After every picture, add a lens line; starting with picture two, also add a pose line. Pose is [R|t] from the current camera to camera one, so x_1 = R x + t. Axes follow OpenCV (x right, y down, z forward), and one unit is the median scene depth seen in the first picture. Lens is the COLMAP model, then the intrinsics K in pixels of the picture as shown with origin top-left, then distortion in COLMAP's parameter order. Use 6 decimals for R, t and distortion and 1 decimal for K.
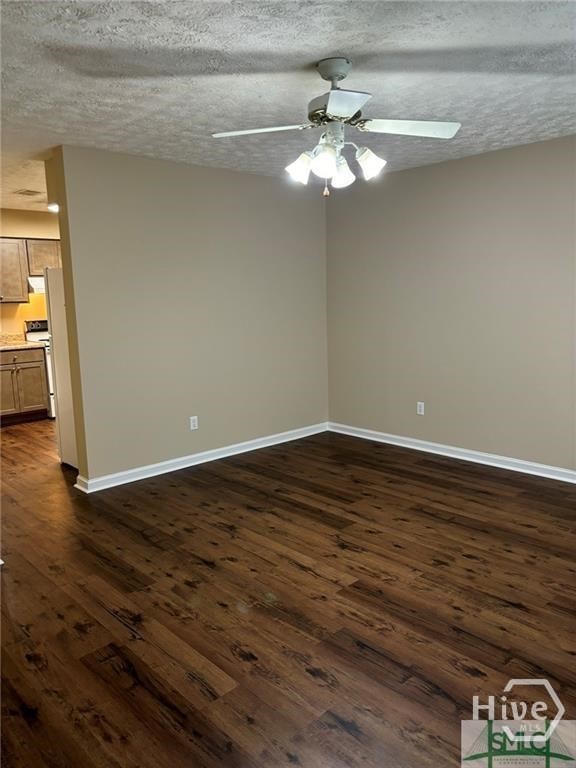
lens RADIAL K [[580.9, 0, 288.0], [0, 580.9, 384.0], [0, 0, 1]] dist [0.048875, 0.002774]
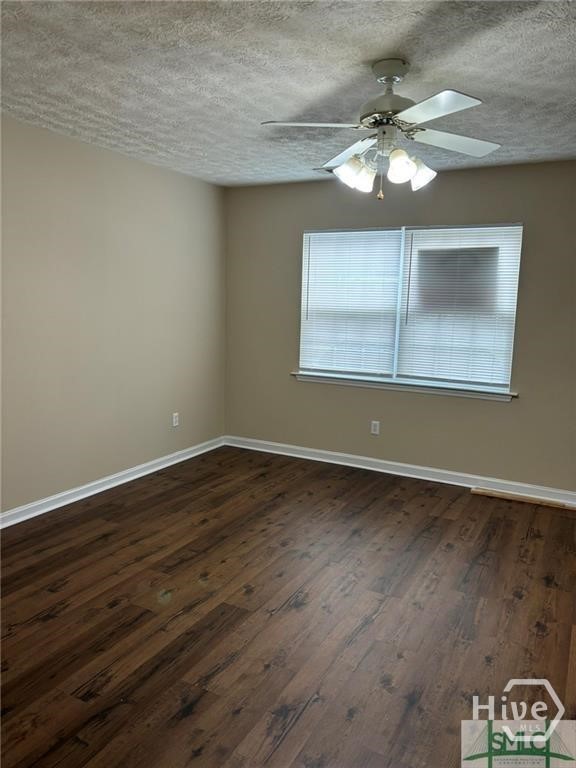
lens RADIAL K [[580.9, 0, 288.0], [0, 580.9, 384.0], [0, 0, 1]] dist [0.048875, 0.002774]
pose [[-0.322322, -0.121492, 0.938801, -0.705190], [0.127496, 0.977123, 0.170224, -0.191058], [-0.938005, 0.174560, -0.299459, 1.309081]]
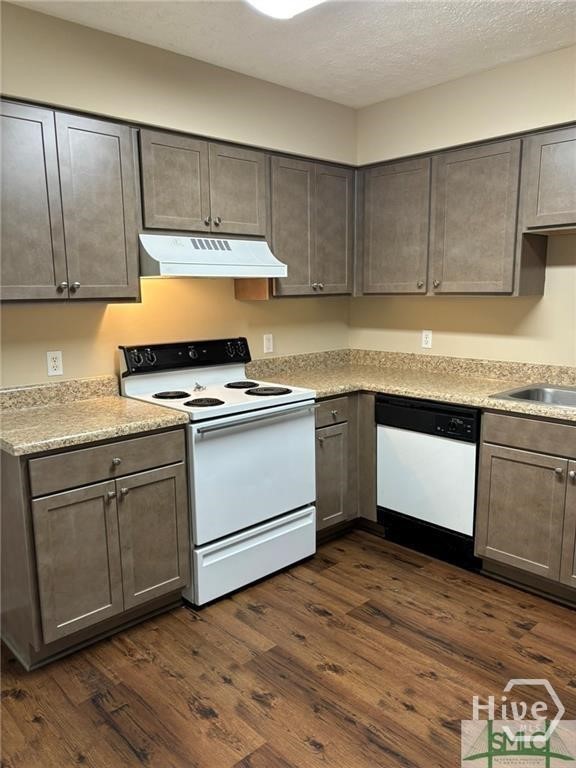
lens RADIAL K [[580.9, 0, 288.0], [0, 580.9, 384.0], [0, 0, 1]] dist [0.048875, 0.002774]
pose [[0.999931, 0.009353, 0.007041, -0.066580], [-0.009391, 0.999941, 0.005380, -0.016864], [-0.006990, -0.005446, 0.999961, 0.119312]]
